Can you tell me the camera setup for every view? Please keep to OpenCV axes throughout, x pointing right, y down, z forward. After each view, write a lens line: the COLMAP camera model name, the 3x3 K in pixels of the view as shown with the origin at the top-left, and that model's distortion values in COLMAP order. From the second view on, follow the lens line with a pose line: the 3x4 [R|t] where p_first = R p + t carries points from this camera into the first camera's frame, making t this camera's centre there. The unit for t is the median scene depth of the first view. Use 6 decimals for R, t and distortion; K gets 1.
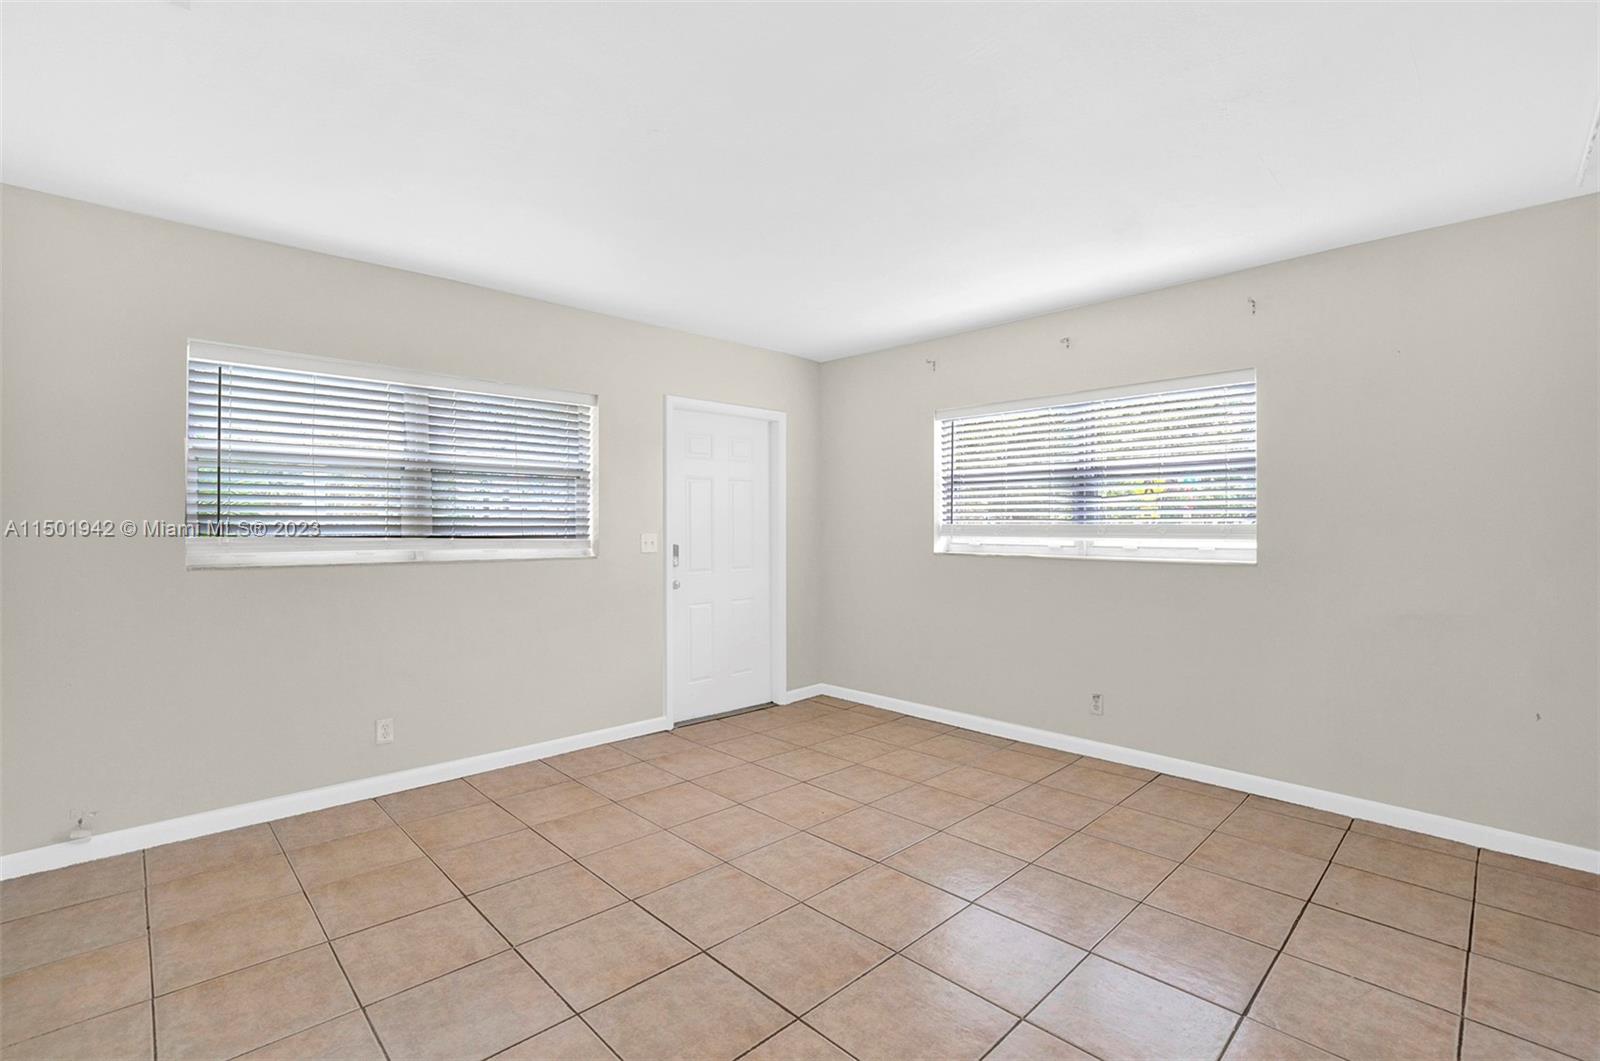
lens RADIAL K [[712.7, 0, 803.3], [0, 712.7, 528.6], [0, 0, 1]] dist [-0.052465, 0.011410]
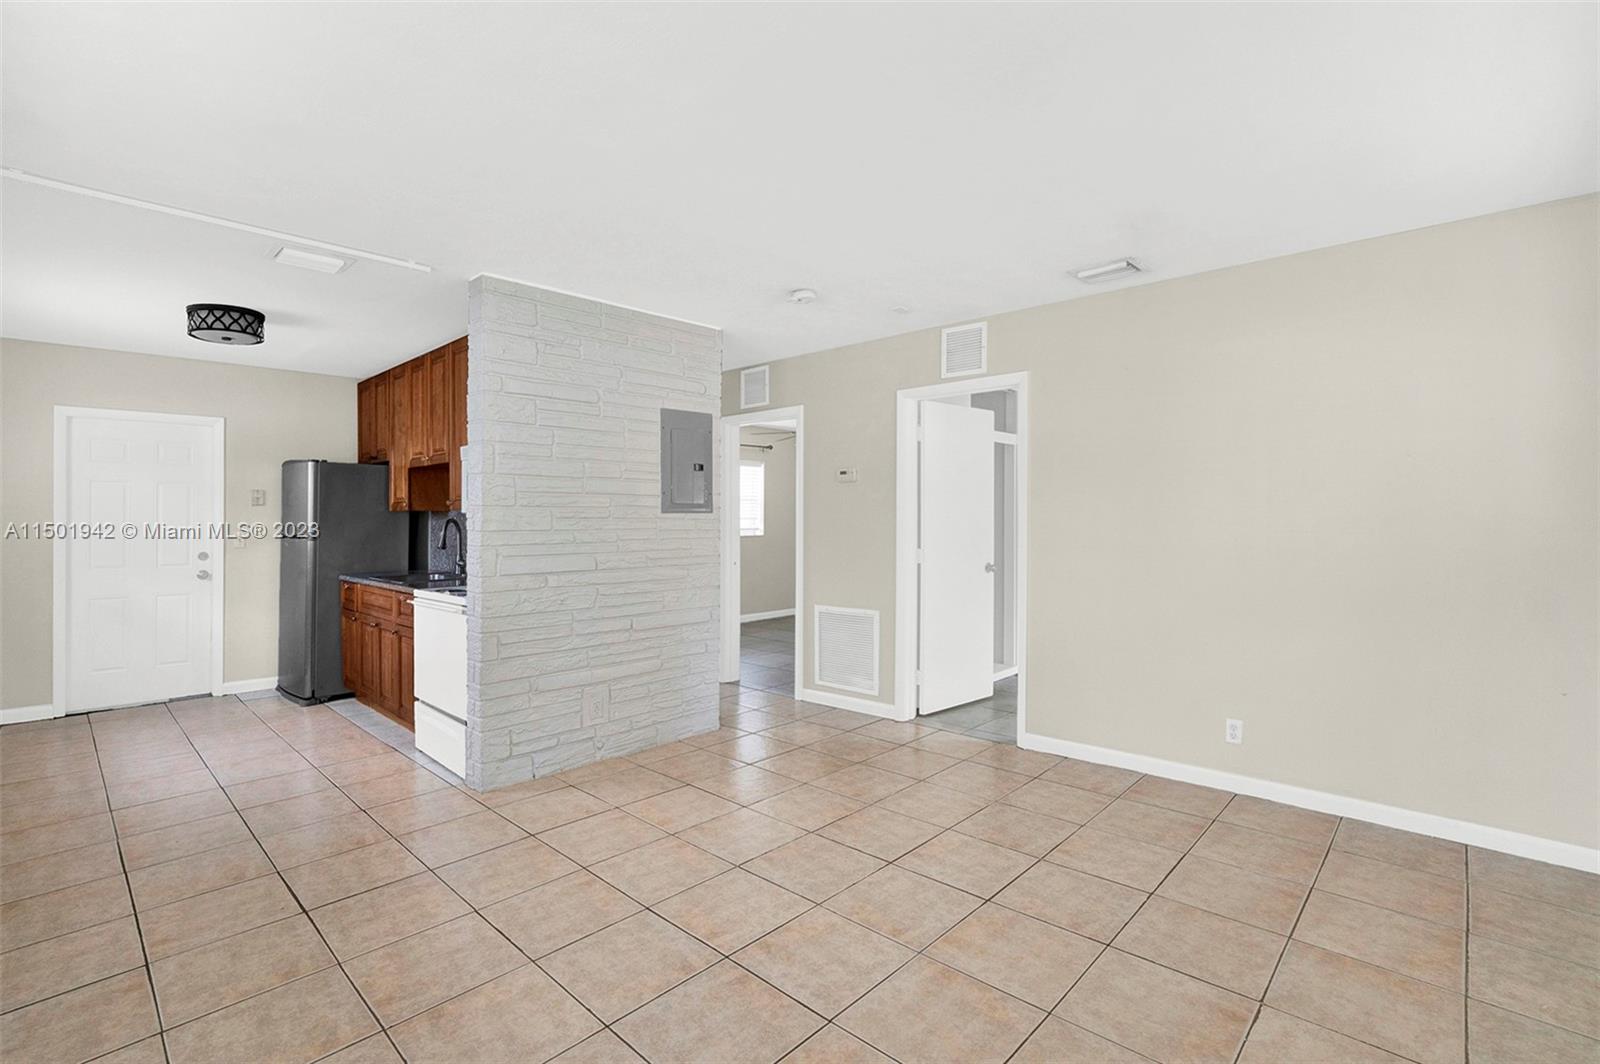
lens RADIAL K [[712.7, 0, 803.3], [0, 712.7, 530.1], [0, 0, 1]] dist [-0.052465, 0.011410]
pose [[-0.999205, 0.006829, -0.039268, 0.052373], [0.006280, 0.999881, 0.014086, -0.013692], [0.039359, 0.013829, -0.999129, 1.906275]]
